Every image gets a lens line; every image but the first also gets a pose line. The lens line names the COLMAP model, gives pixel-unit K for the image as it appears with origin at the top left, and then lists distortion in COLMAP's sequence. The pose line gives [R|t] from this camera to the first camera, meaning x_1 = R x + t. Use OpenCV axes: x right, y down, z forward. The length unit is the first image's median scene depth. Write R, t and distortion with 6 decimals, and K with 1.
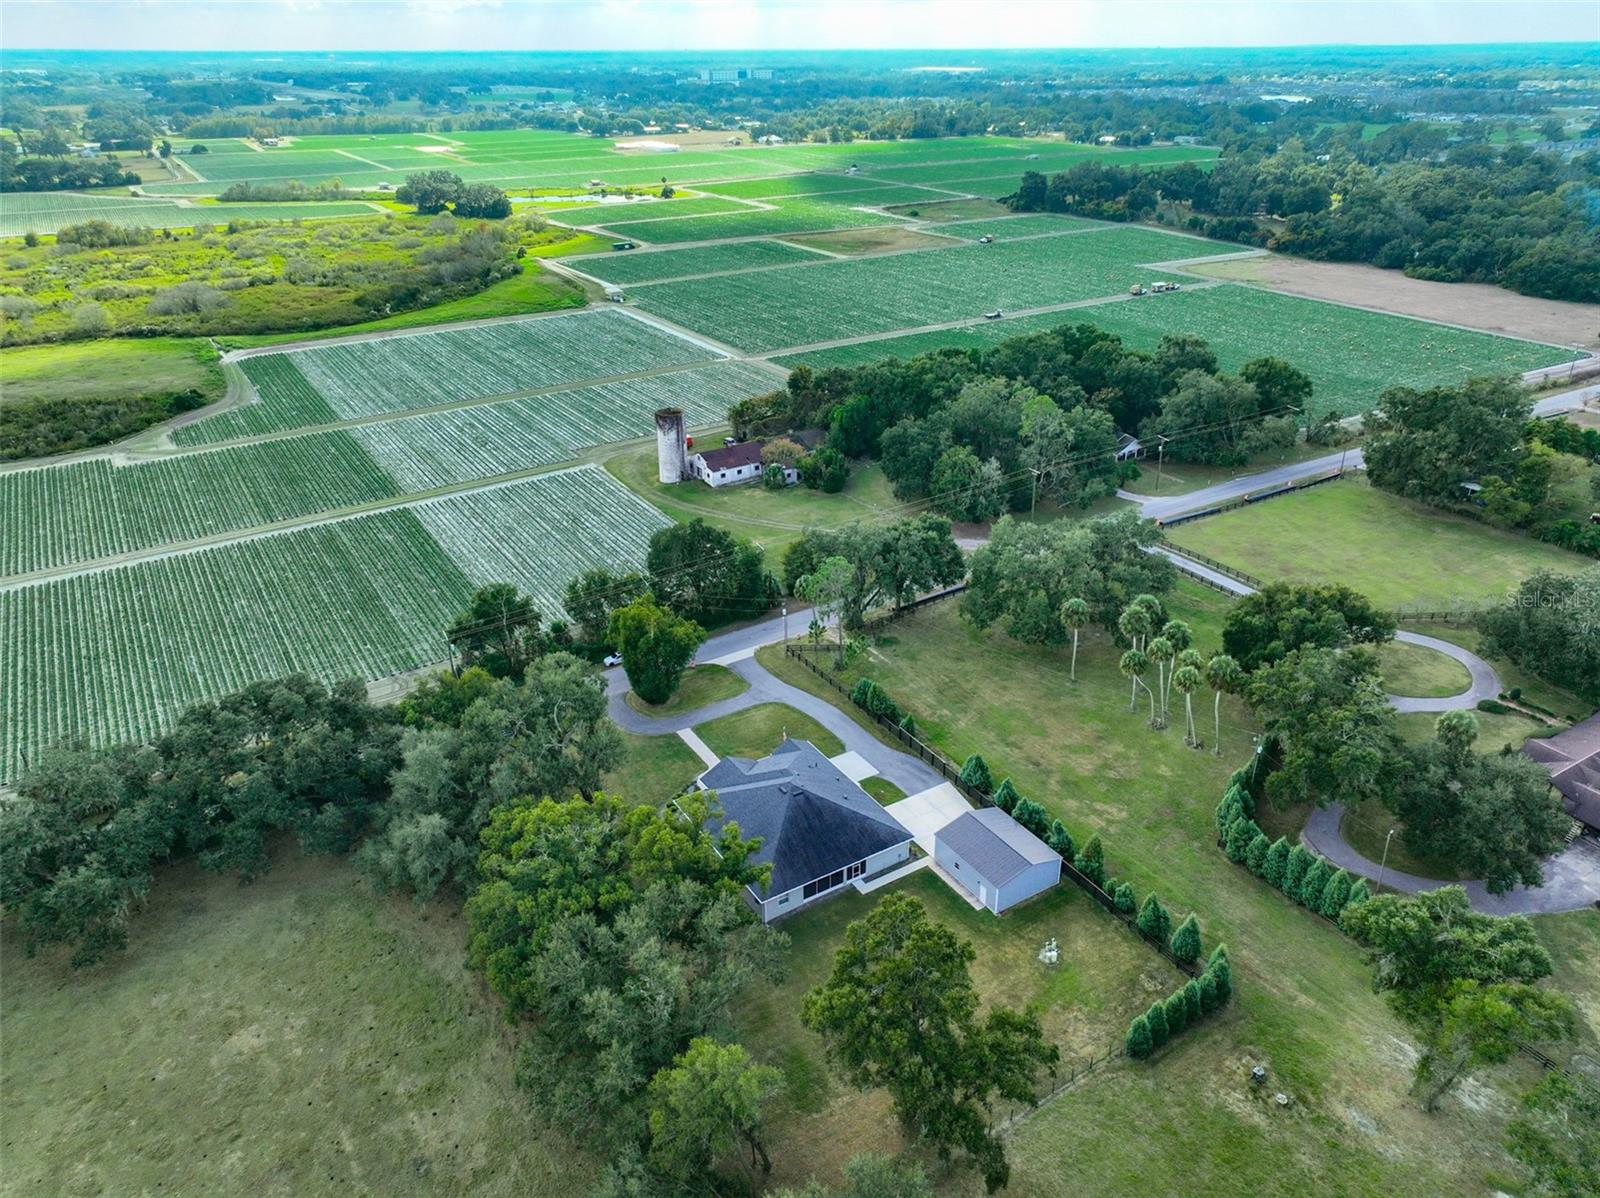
lens RADIAL K [[1118.4, 0, 805.2], [0, 1118.4, 593.5], [0, 0, 1]] dist [-0.000739, 0.017200]
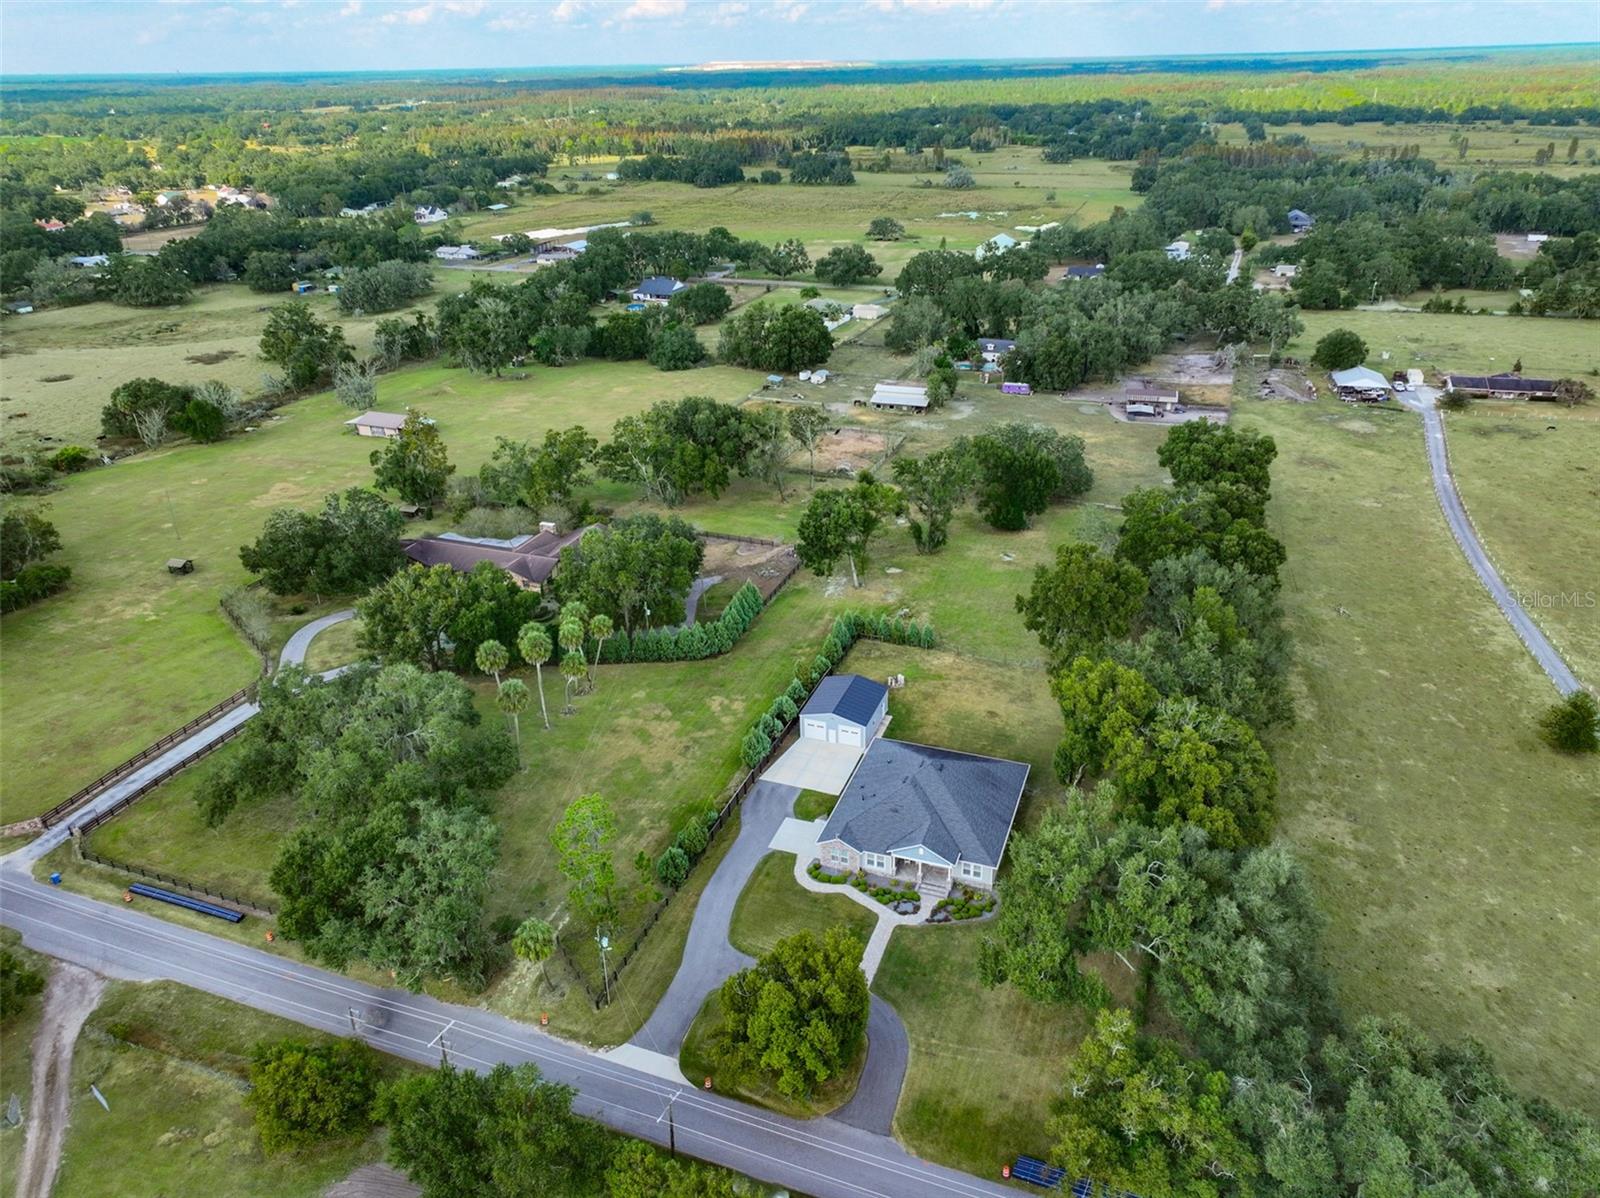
lens RADIAL K [[1118.4, 0, 805.2], [0, 1118.4, 593.5], [0, 0, 1]] dist [-0.000739, 0.017200]
pose [[-0.613292, -0.325566, 0.719639, -0.338973], [0.368964, 0.687500, 0.625466, -0.335352], [-0.698383, 0.649115, -0.301516, 0.691361]]
